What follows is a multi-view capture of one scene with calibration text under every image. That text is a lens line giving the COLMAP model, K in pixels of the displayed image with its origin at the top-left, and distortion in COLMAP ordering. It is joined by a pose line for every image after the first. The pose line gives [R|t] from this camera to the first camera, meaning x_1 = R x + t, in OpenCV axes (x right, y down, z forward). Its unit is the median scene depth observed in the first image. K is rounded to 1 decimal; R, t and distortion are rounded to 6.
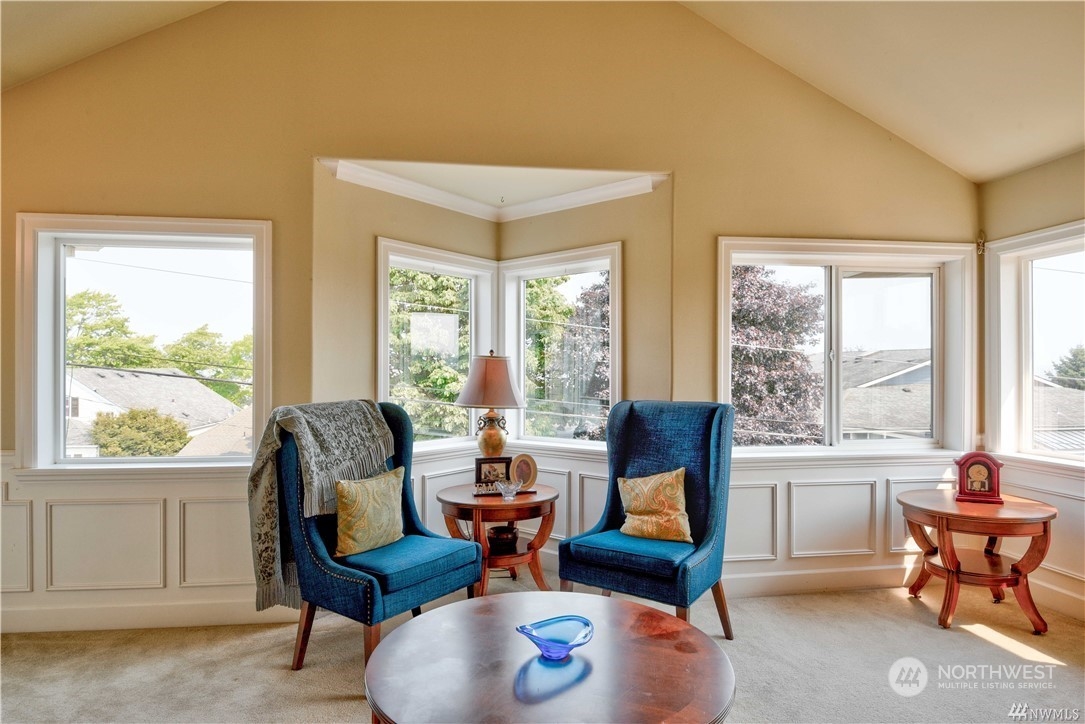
lens RADIAL K [[606.9, 0, 549.9], [0, 606.9, 365.4], [0, 0, 1]] dist [0.015837, -0.030267]
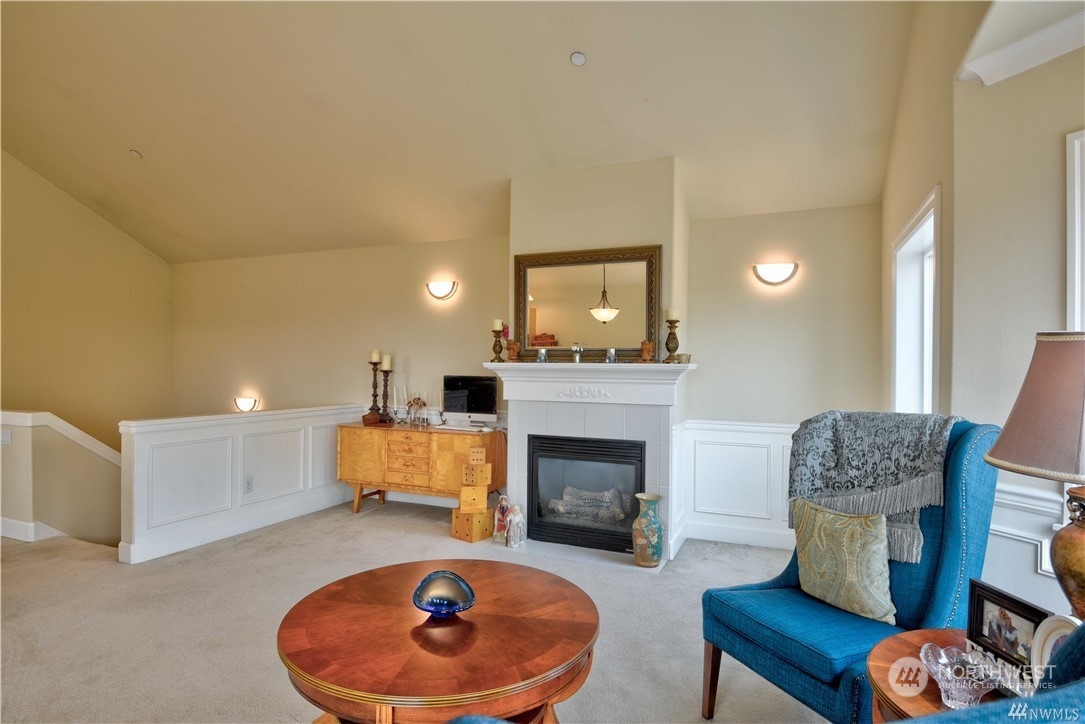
lens RADIAL K [[606.9, 0, 549.9], [0, 606.9, 365.4], [0, 0, 1]] dist [0.015837, -0.030267]
pose [[-0.516588, -0.006454, -0.856210, 0.468273], [-0.003349, 0.999979, -0.005517, 0.006026], [0.856228, 0.000017, -0.516599, 0.927534]]
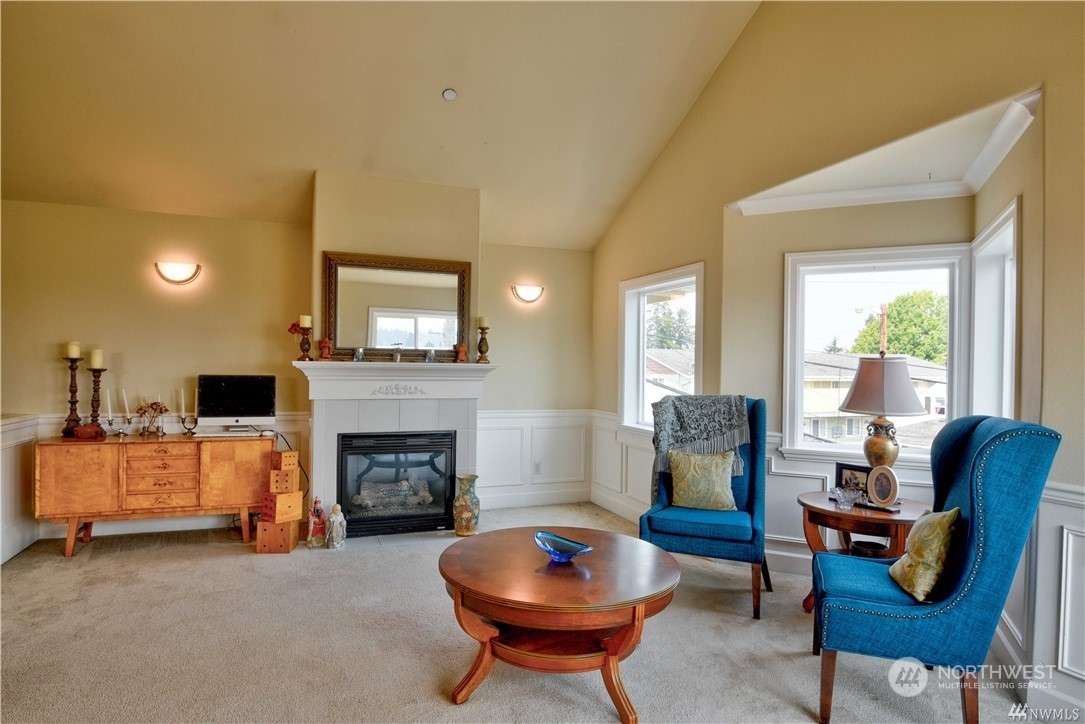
lens RADIAL K [[606.9, 0, 549.9], [0, 606.9, 365.4], [0, 0, 1]] dist [0.015837, -0.030267]
pose [[0.238331, -0.000236, -0.971184, 0.753729], [-0.005936, 0.999981, -0.001700, 0.000862], [0.971166, 0.006170, 0.238325, 0.324301]]
